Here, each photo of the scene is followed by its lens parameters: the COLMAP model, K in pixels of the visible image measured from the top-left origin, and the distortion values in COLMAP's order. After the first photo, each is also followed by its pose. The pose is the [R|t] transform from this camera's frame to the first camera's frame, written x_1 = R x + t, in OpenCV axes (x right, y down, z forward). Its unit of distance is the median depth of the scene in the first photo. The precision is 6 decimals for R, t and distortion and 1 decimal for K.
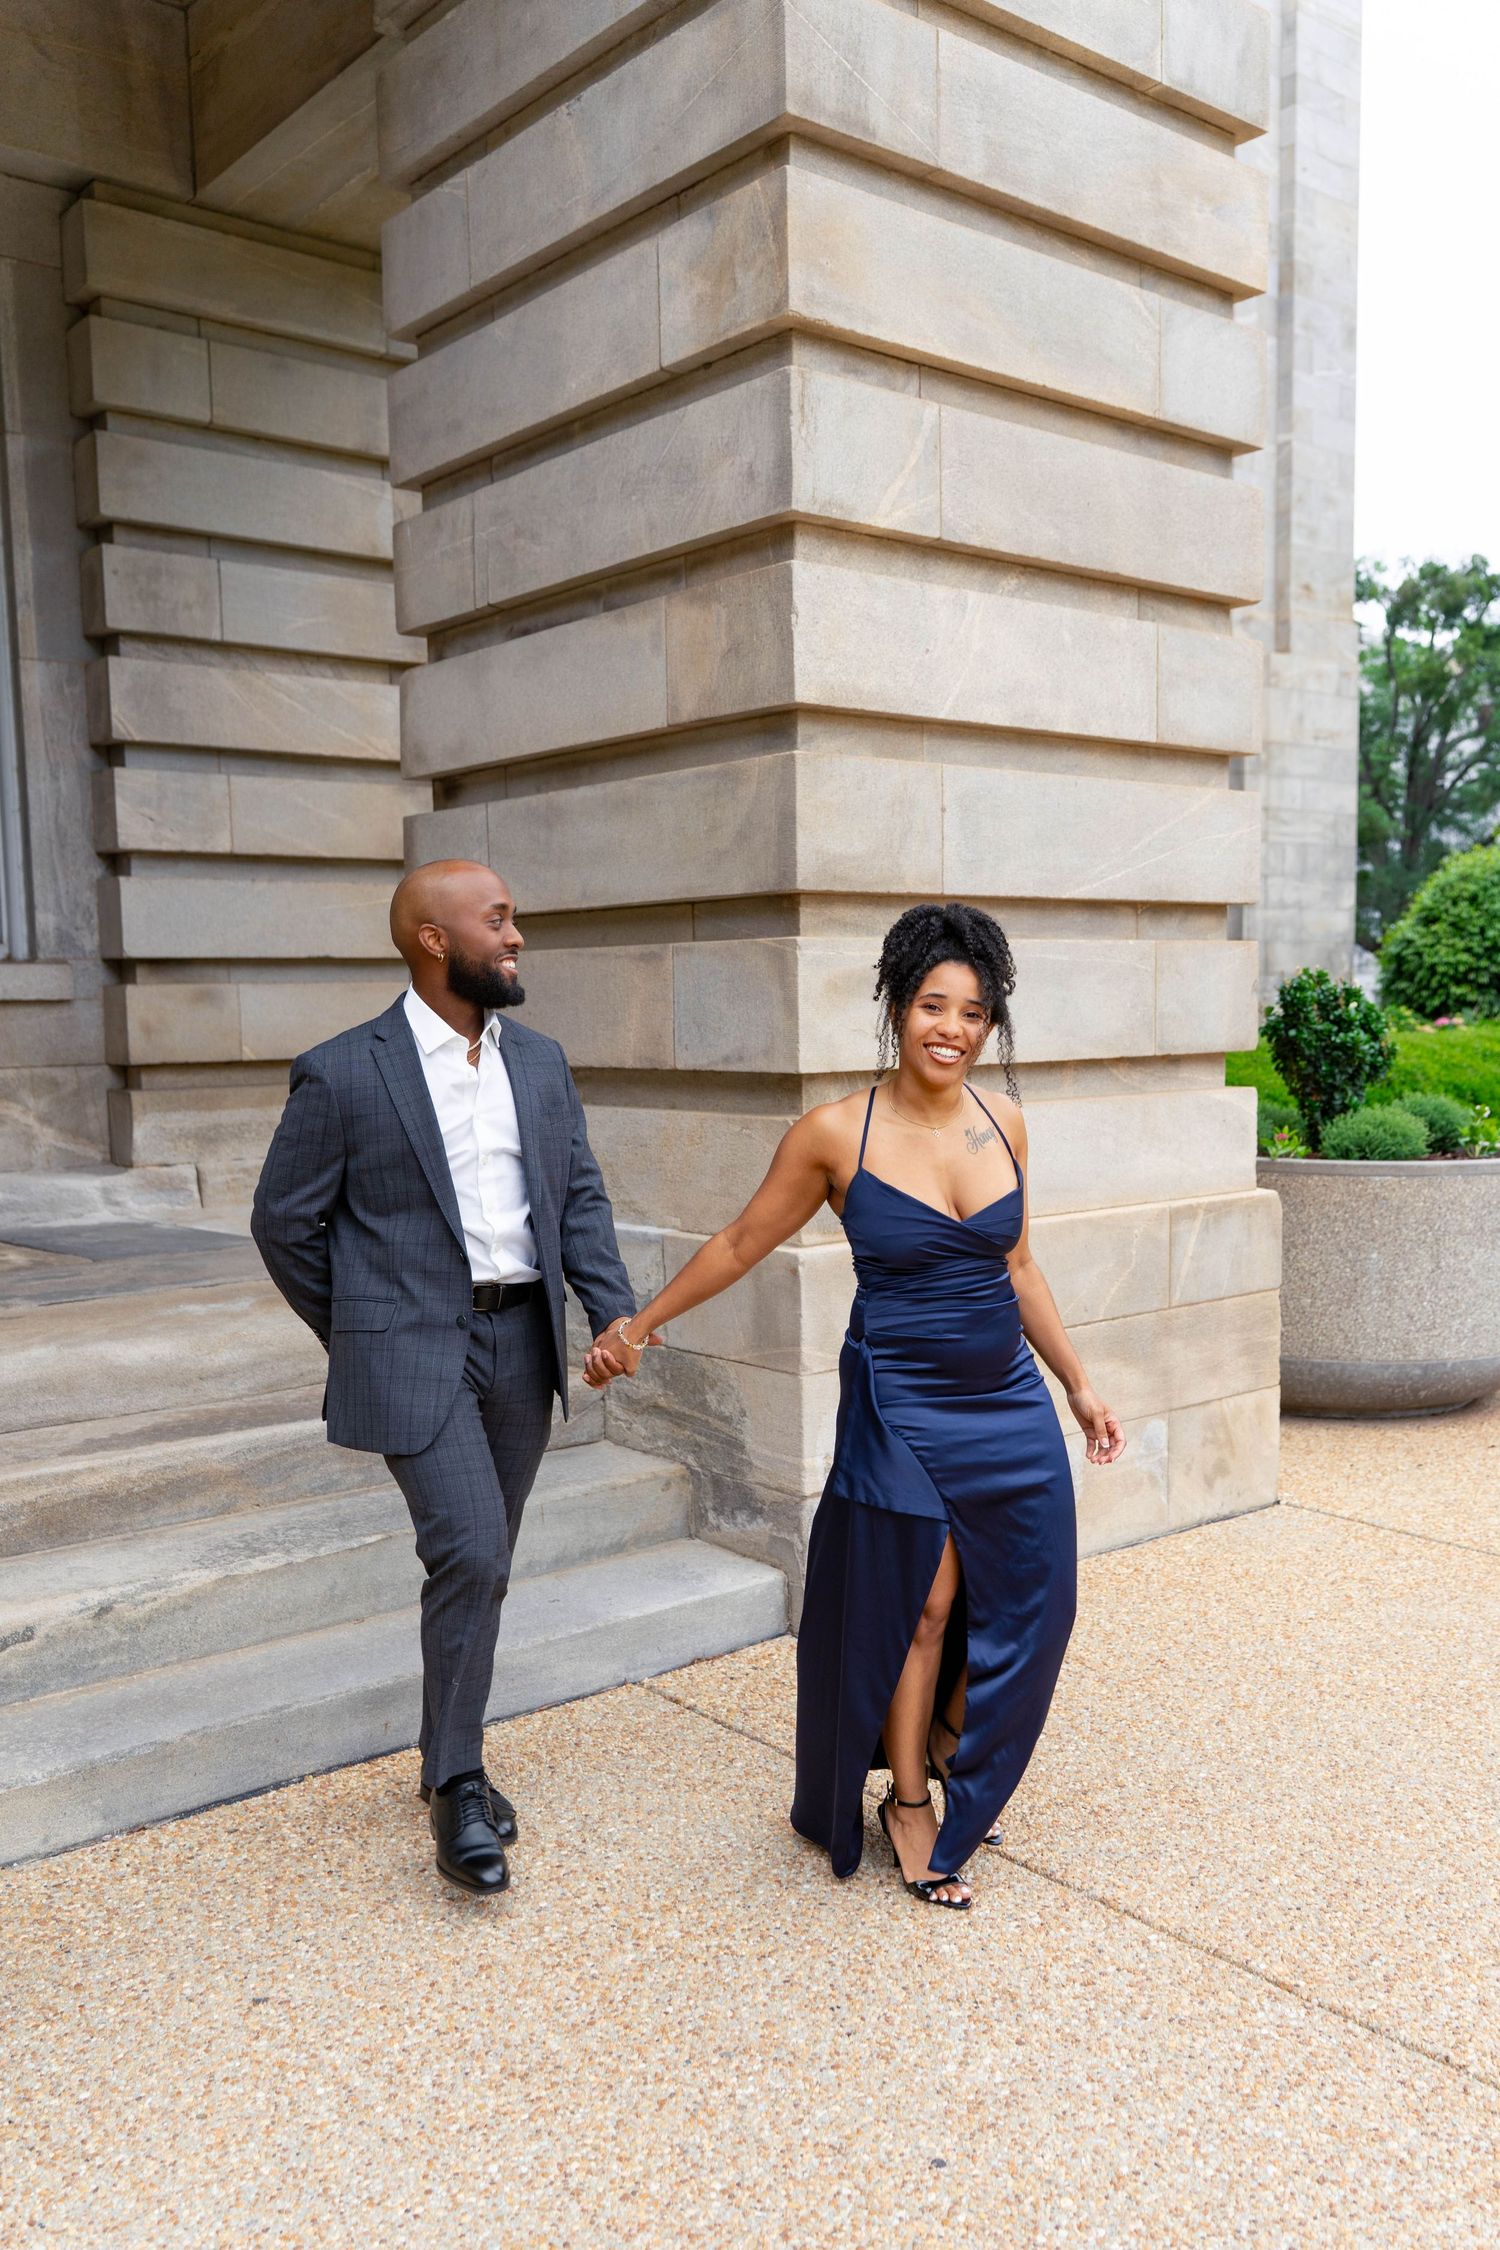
lens RADIAL K [[1906.1, 0, 747.0], [0, 1906.1, 1204.6], [0, 0, 1]] dist [0.004525, 0.000998]
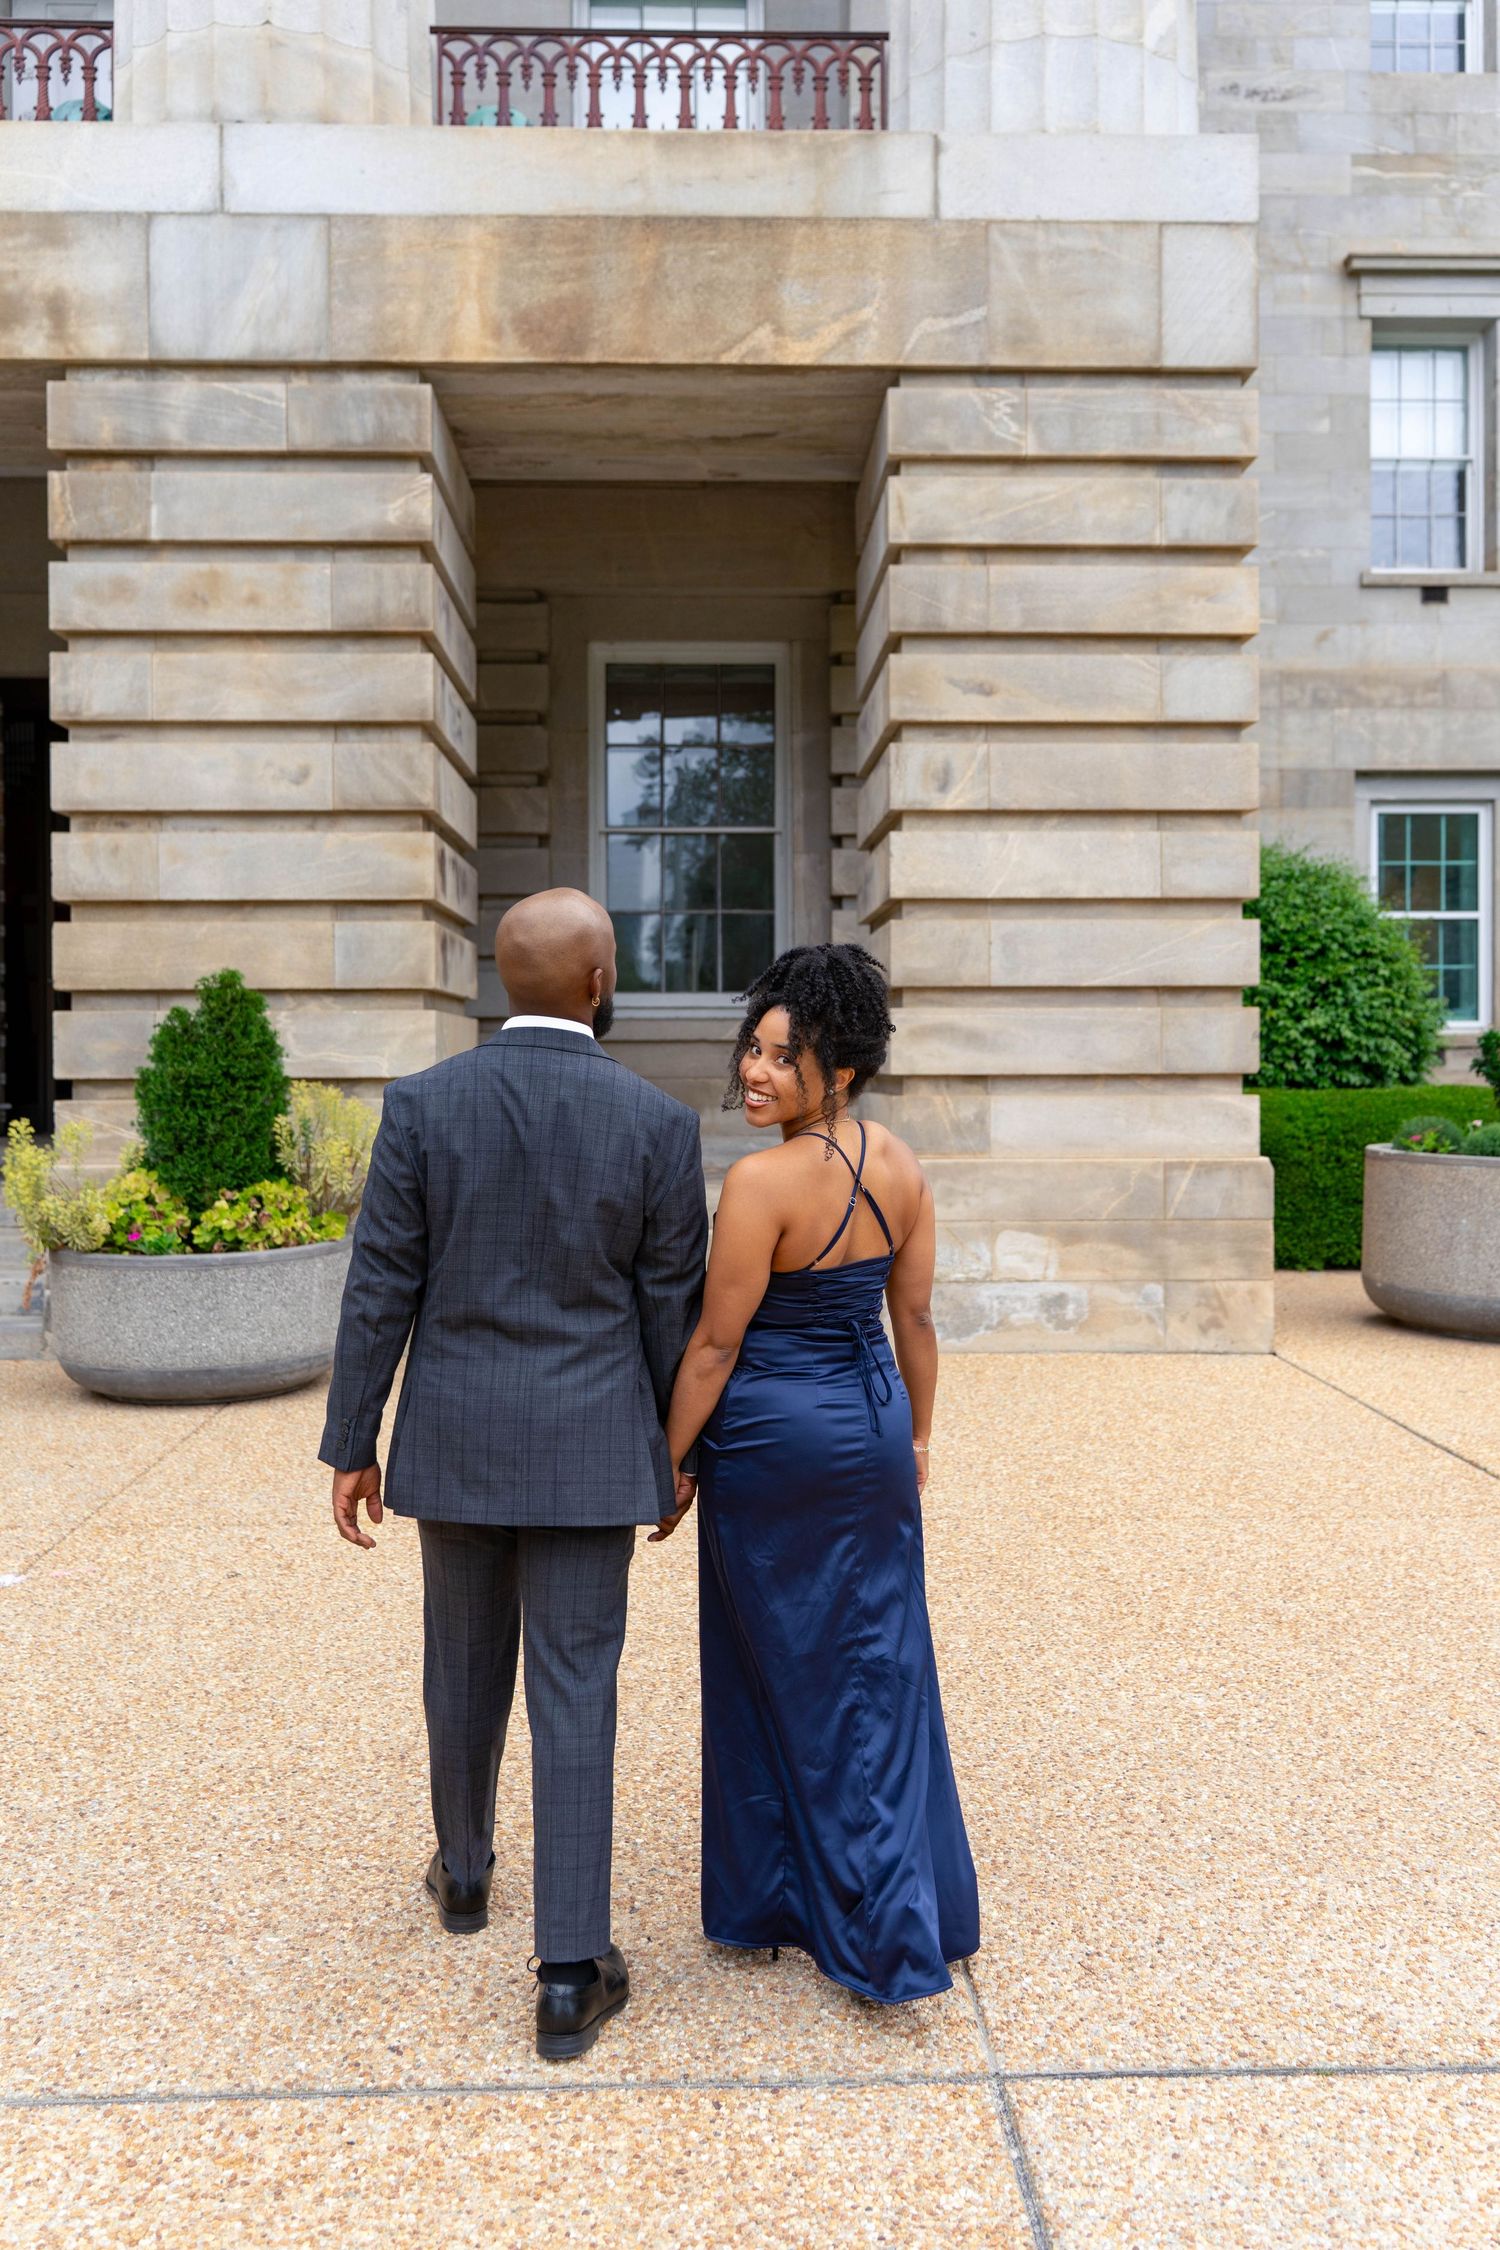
lens RADIAL K [[1909.0, 0, 755.6], [0, 1909.0, 1087.0], [0, 0, 1]] dist [0.005371, 0.007192]
pose [[0.789863, 0.022048, -0.612886, 0.965061], [-0.075833, 0.995195, -0.061930, 0.068280], [0.608576, 0.095393, 0.787740, -0.584182]]
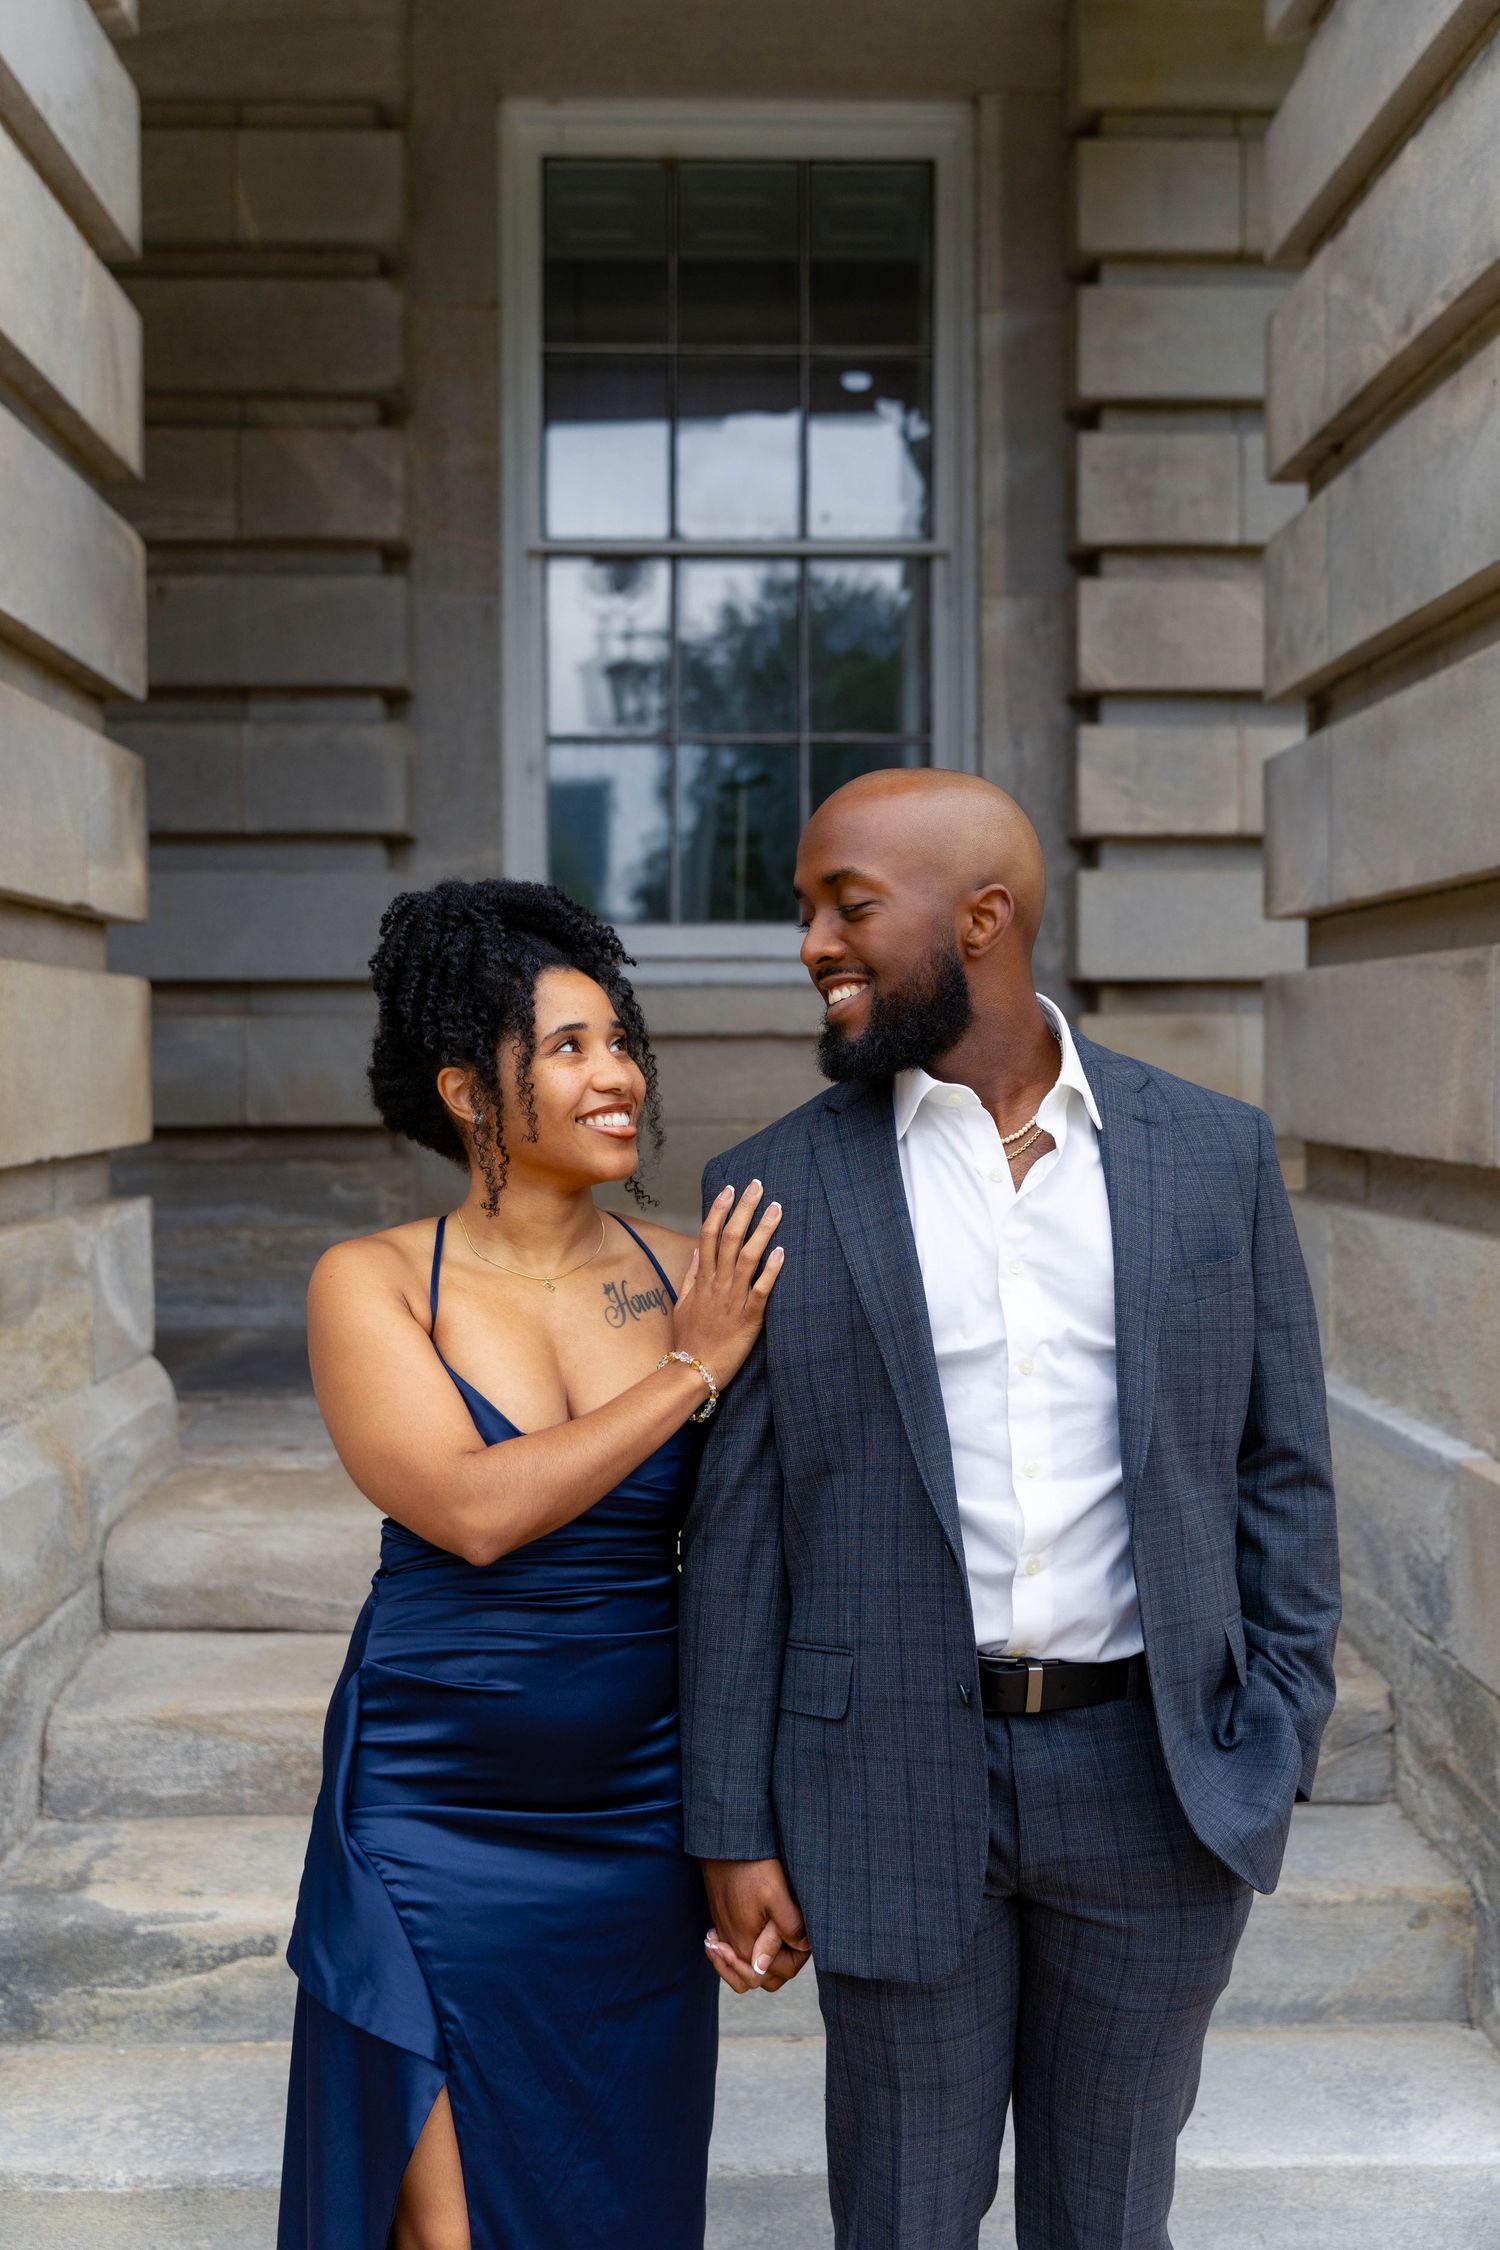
lens RADIAL K [[2350.5, 0, 750.0], [0, 2350.5, 1125.0], [0, 0, 1]] dist [0.003704, -0.019024]
pose [[0.789235, 0.034849, -0.613101, 0.187052], [-0.077545, 0.996052, -0.043207, -0.032453], [0.609175, 0.081643, 0.788822, 0.285392]]
